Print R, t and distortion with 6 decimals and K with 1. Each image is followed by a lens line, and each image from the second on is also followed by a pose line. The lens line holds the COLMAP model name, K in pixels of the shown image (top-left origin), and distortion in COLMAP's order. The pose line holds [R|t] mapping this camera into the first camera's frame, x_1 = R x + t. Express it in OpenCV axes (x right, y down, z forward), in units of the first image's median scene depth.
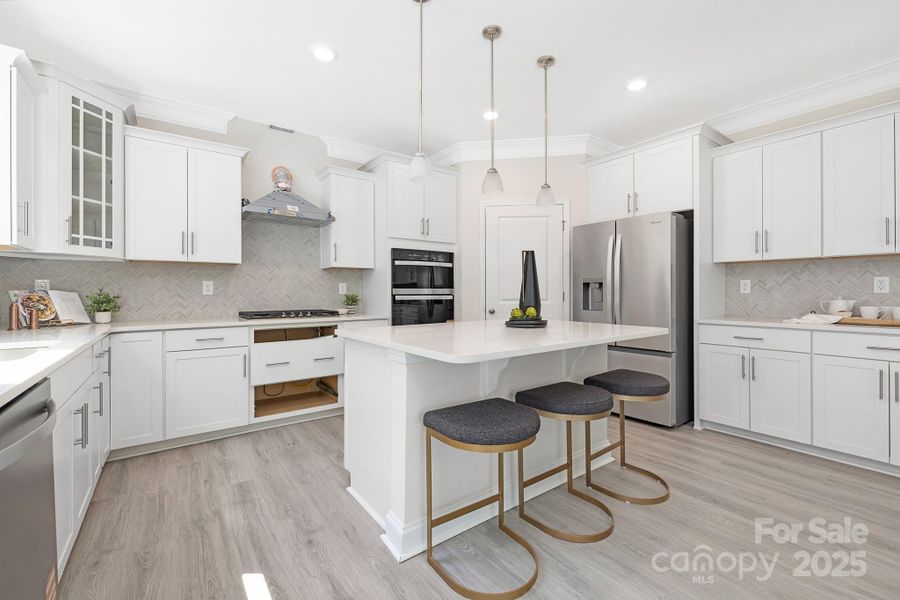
lens RADIAL K [[384.0, 0, 450.0], [0, 384.0, 292.7], [0, 0, 1]] dist [-0.001484, -0.000026]
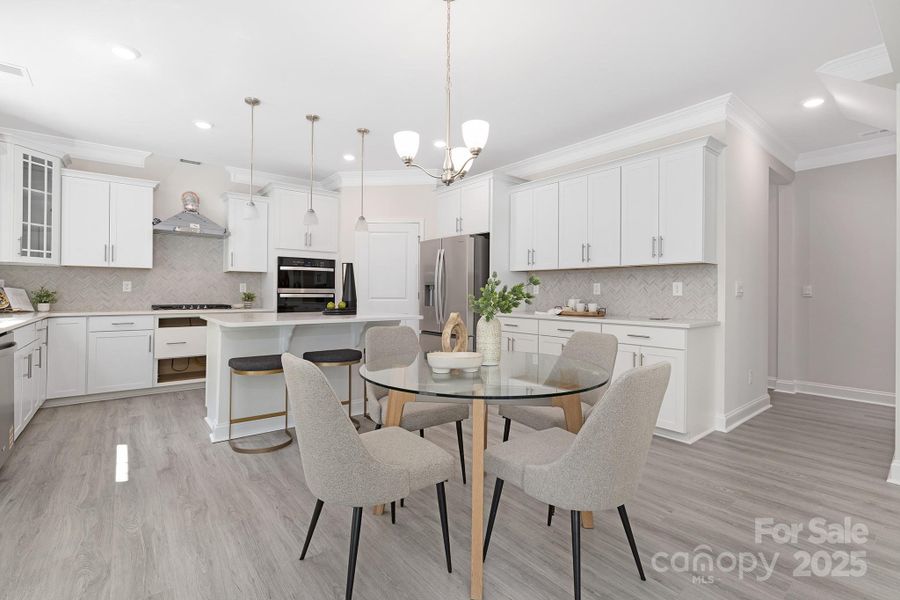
lens RADIAL K [[416.2, 0, 446.9], [0, 416.2, 291.1], [0, 0, 1]] dist [-0.000916, -0.000393]
pose [[0.999546, 0.008731, 0.028840, 0.475092], [-0.008529, 0.999938, -0.007120, 0.004454], [-0.028900, 0.006871, 0.999559, -0.508289]]
